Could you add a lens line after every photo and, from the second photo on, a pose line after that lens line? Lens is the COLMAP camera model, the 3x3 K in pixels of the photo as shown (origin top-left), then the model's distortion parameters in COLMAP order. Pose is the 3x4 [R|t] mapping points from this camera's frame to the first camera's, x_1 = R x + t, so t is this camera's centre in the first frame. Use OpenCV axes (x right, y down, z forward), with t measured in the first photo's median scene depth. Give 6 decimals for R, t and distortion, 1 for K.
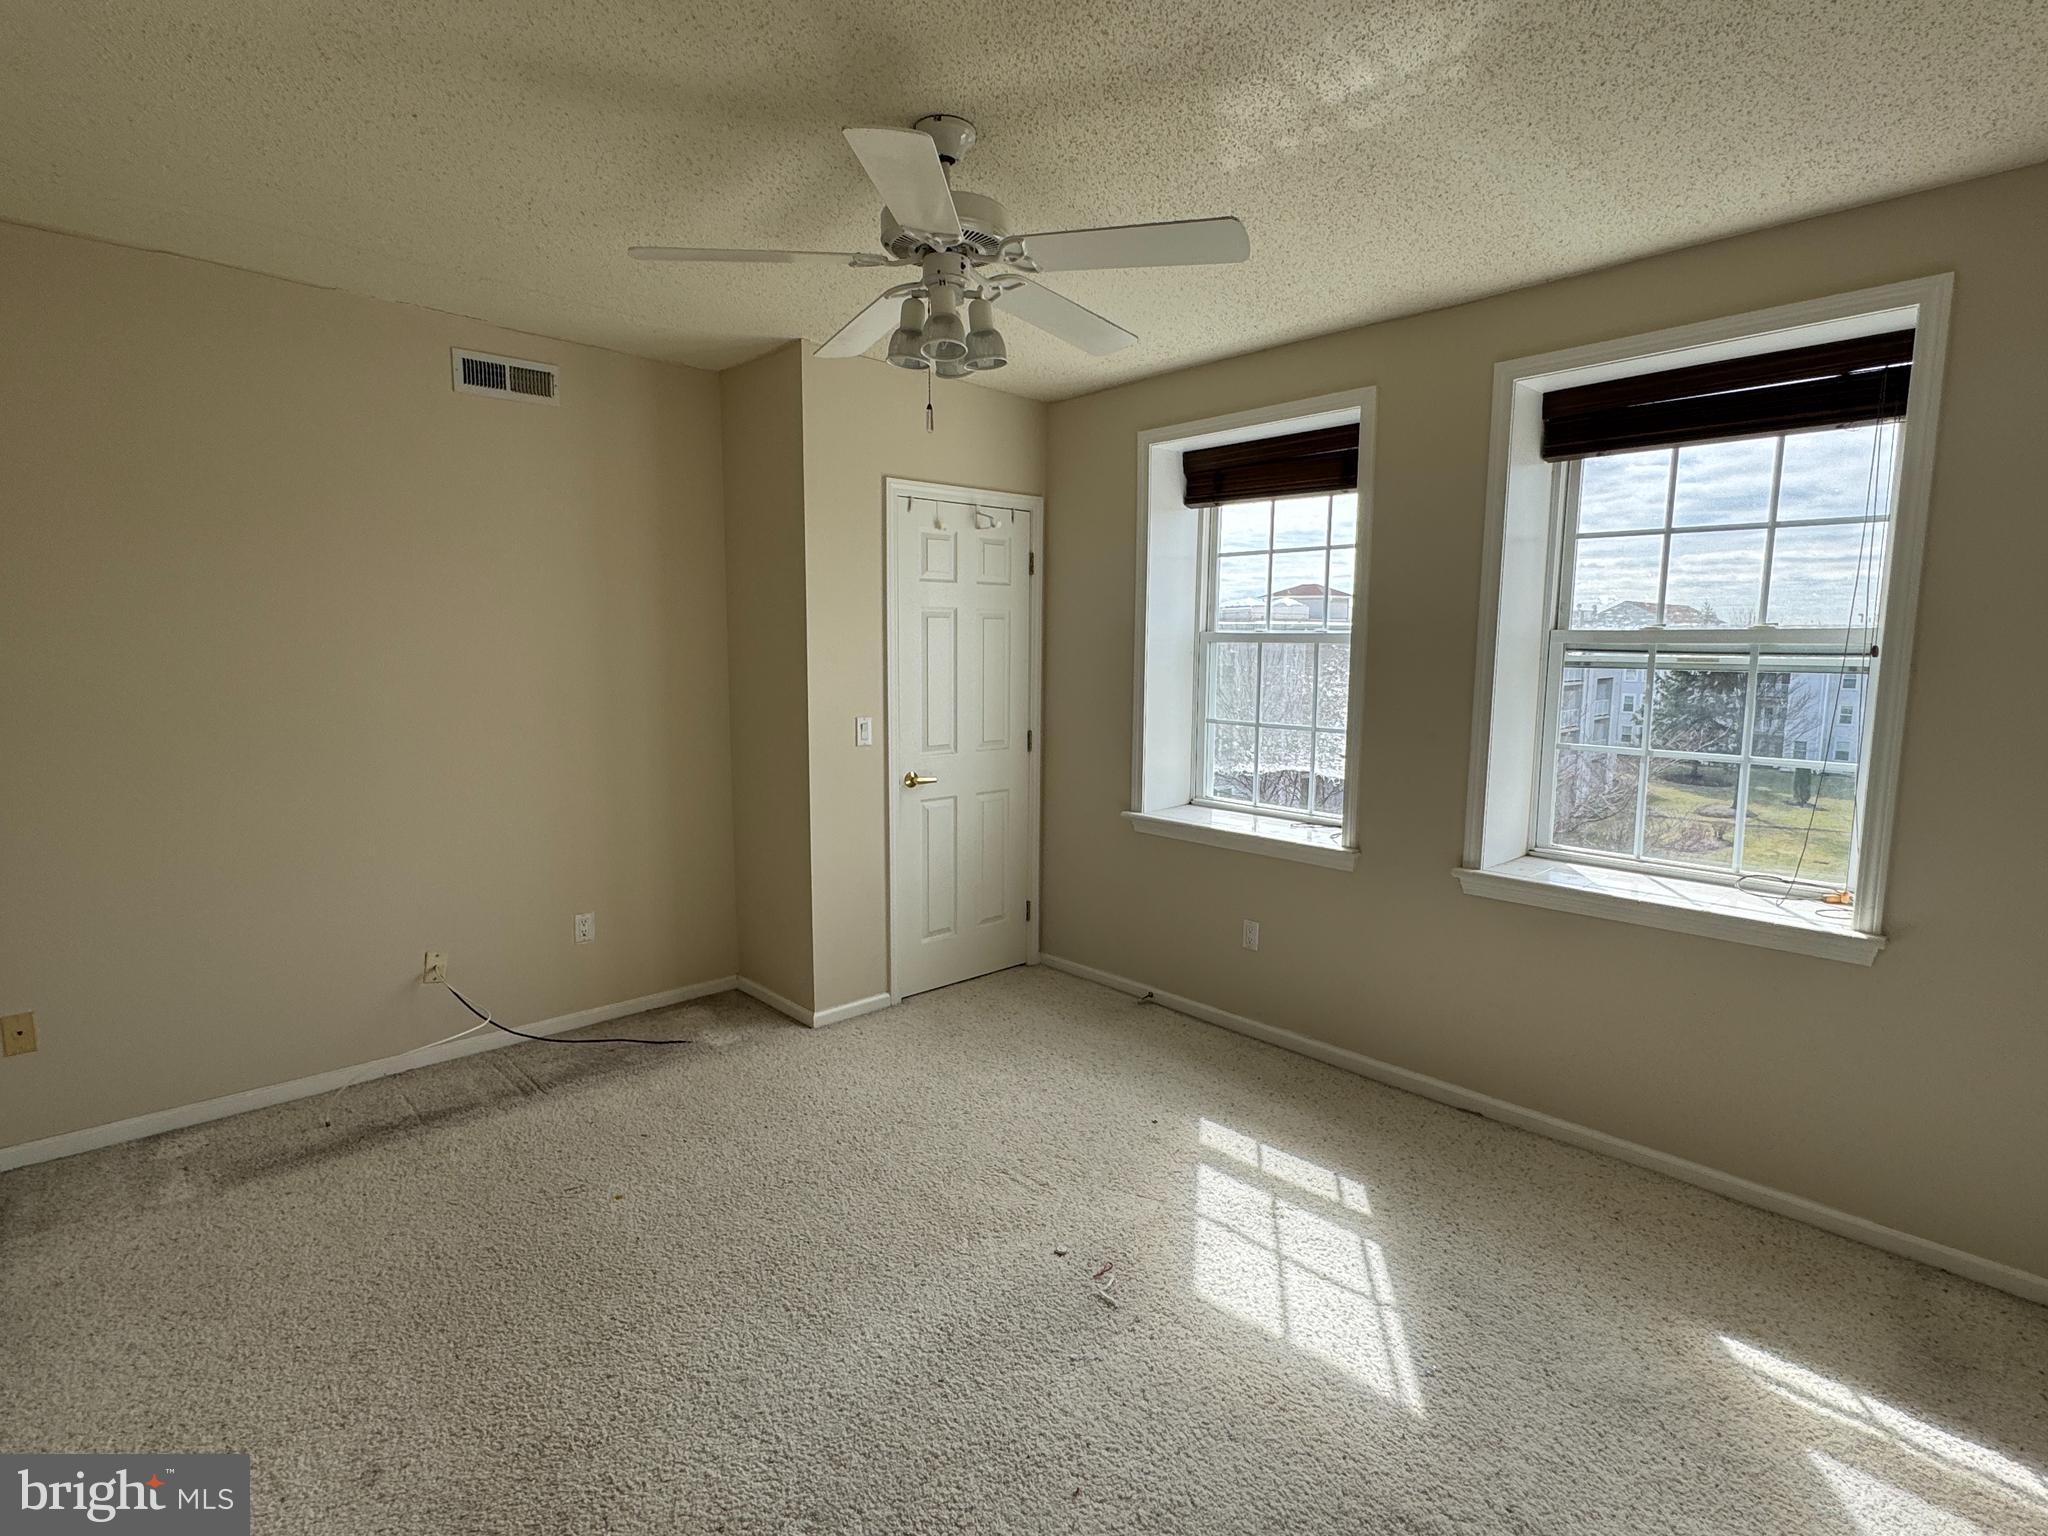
lens RADIAL K [[1042.6, 0, 1018.9], [0, 1042.6, 767.6], [0, 0, 1]] dist [-0.014880, 0.001093]
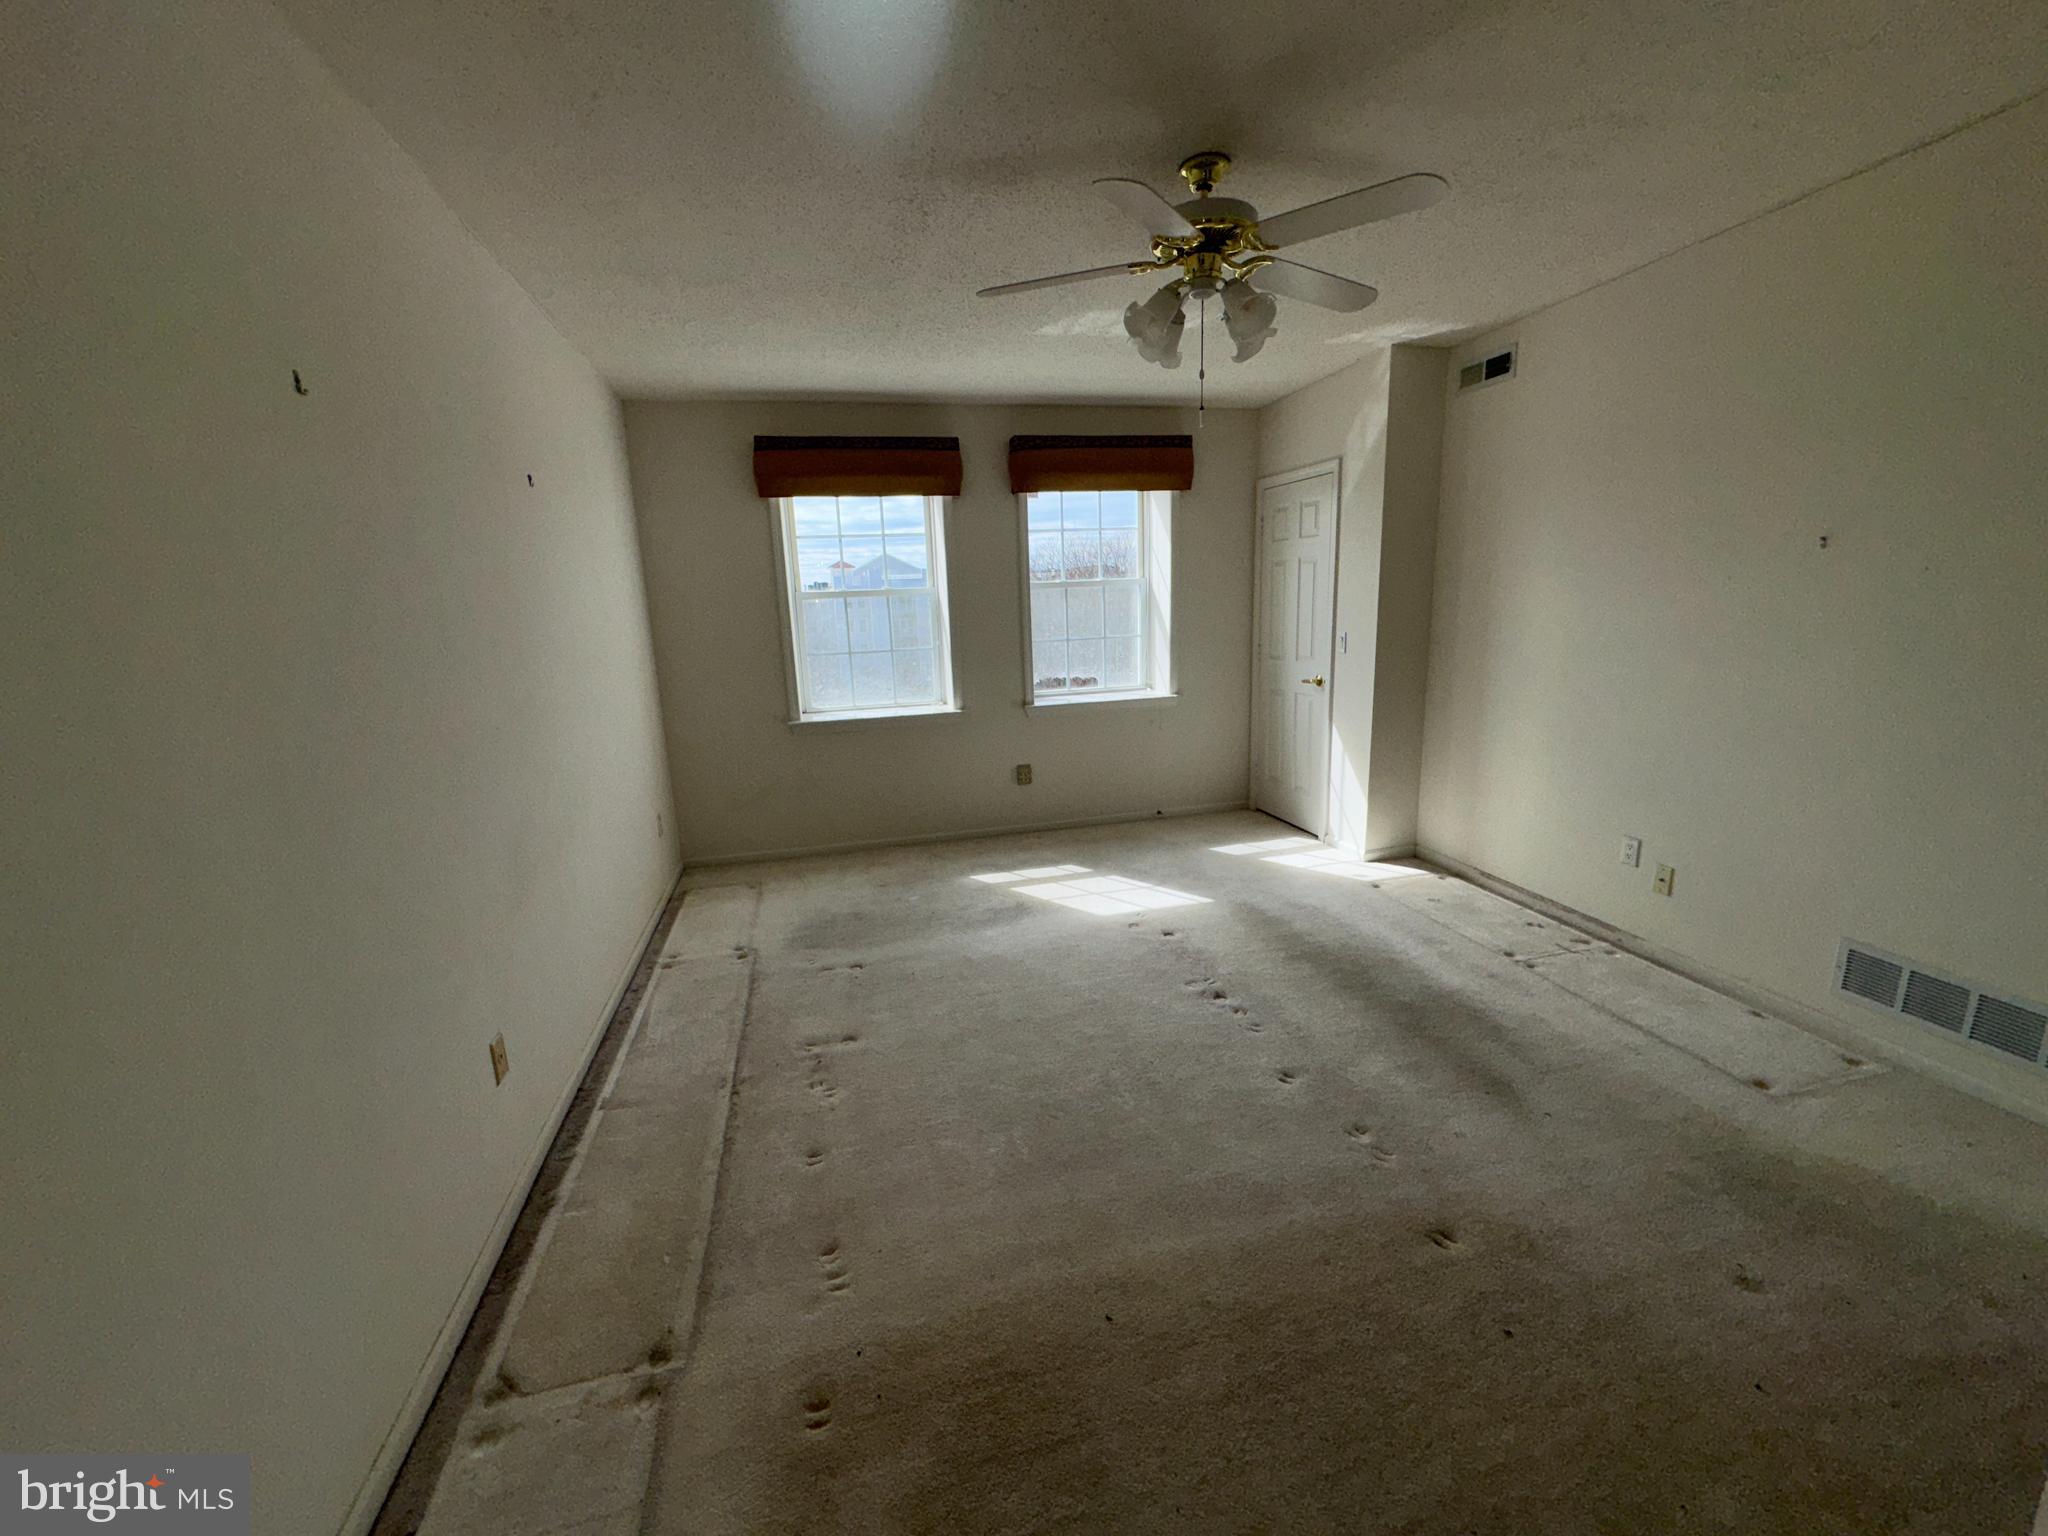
lens RADIAL K [[817.5, 0, 1014.2], [0, 817.5, 764.9], [0, 0, 1]] dist [-0.005066, -0.000092]
pose [[0.484595, -0.212120, 0.848630, -0.909958], [0.146326, 0.976140, 0.160435, -0.046764], [-0.862413, 0.046431, 0.504071, 0.259591]]
